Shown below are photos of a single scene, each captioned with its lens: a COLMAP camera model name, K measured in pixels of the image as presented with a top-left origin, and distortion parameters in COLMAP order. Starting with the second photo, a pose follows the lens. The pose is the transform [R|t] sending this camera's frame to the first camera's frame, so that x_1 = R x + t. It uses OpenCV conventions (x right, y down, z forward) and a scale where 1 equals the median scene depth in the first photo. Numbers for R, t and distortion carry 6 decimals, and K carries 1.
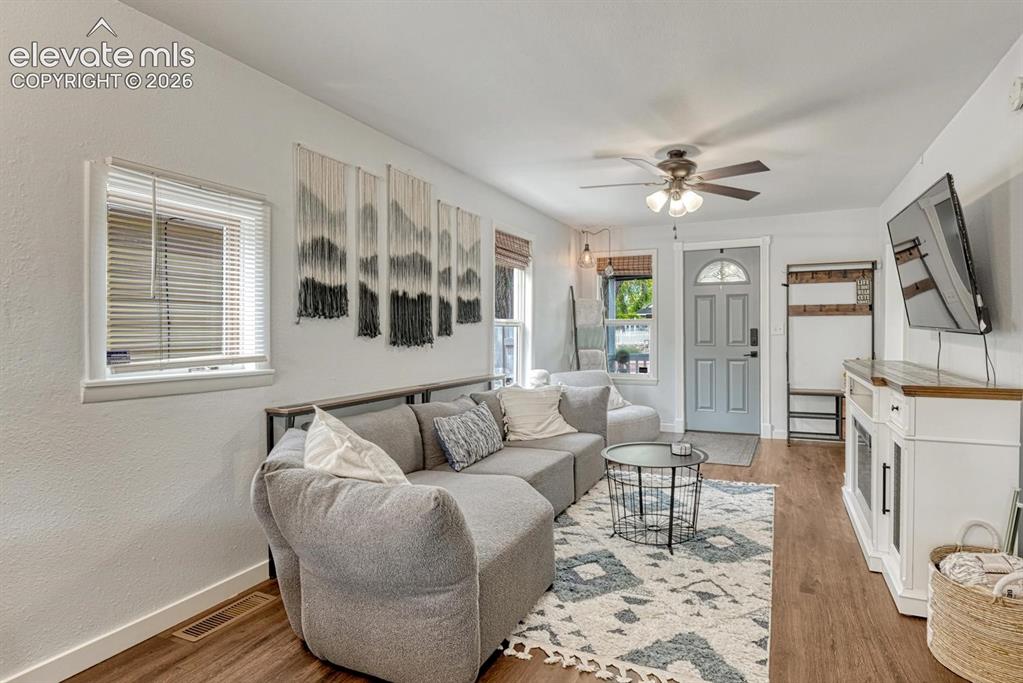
lens RADIAL K [[500.6, 0, 577.7], [0, 500.6, 339.2], [0, 0, 1]] dist [-0.004622, -0.000511]
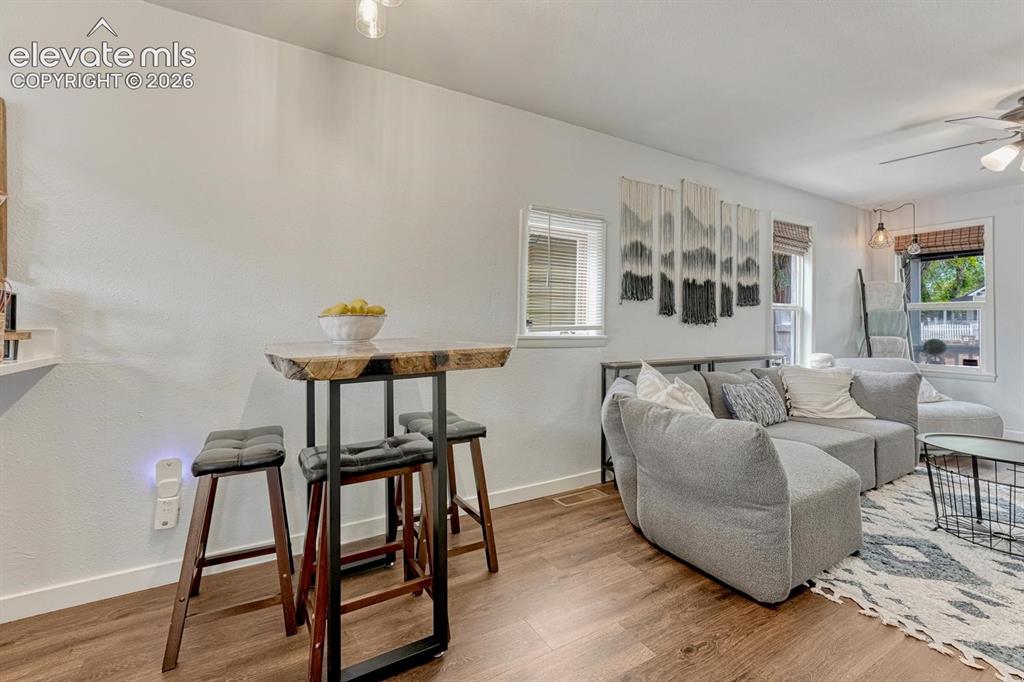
lens RADIAL K [[435.4, 0, 506.8], [0, 435.4, 315.0], [0, 0, 1]] dist [-0.003636, 0.003744]
pose [[0.781973, -0.003389, -0.623303, -0.041623], [-0.018263, 0.999431, -0.028345, 0.032224], [0.623044, 0.033548, 0.781467, -0.120262]]
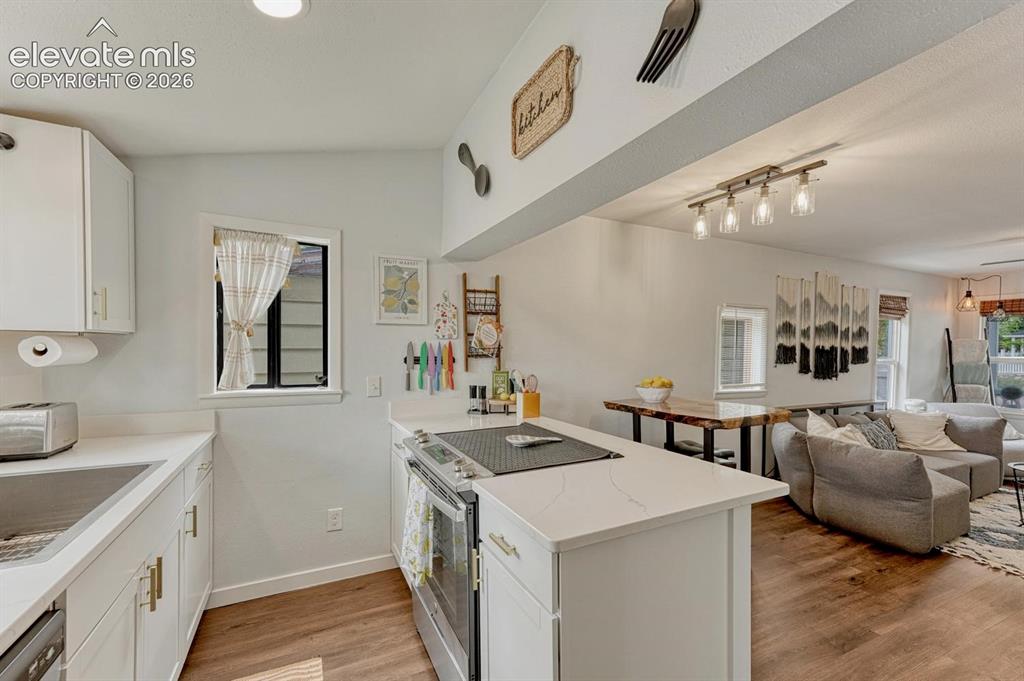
lens RADIAL K [[424.2, 0, 510.3], [0, 424.2, 358.1], [0, 0, 1]] dist [-0.003532, 0.006743]
pose [[0.731846, 0.021825, -0.681120, -0.150861], [-0.021526, 0.999729, 0.008904, -0.047354], [0.681130, 0.008145, 0.732118, -0.763776]]
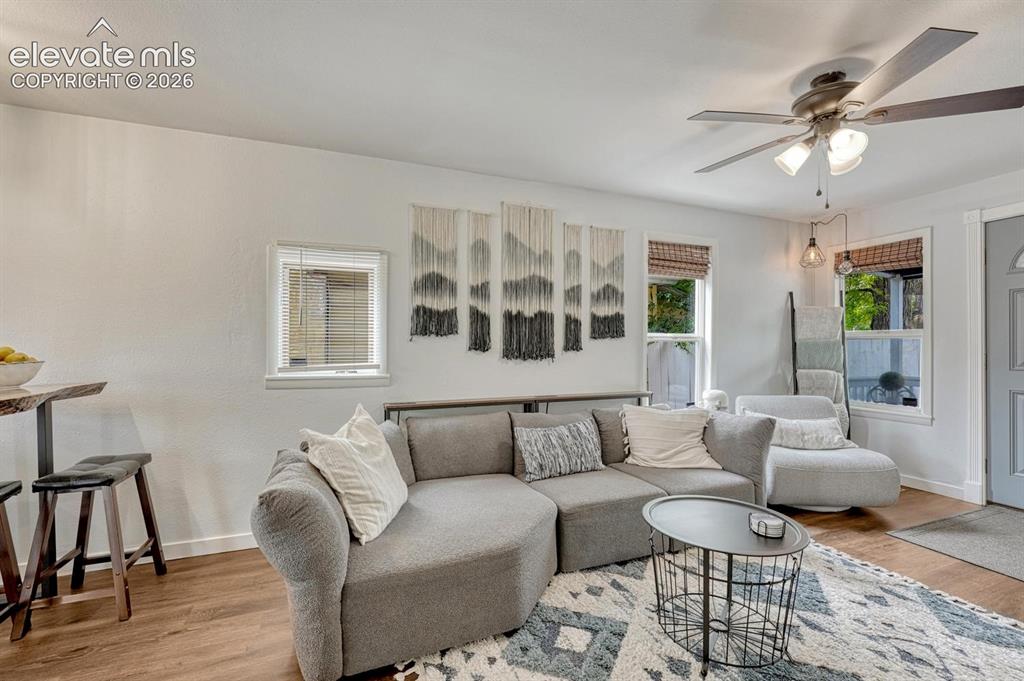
lens RADIAL K [[432.2, 0, 514.5], [0, 432.2, 349.5], [0, 0, 1]] dist [-0.011233, 0.000193]
pose [[0.685779, 0.006532, -0.727781, 0.364810], [-0.012630, 0.999916, -0.002927, -0.006548], [0.727701, 0.011199, 0.685803, 0.342343]]
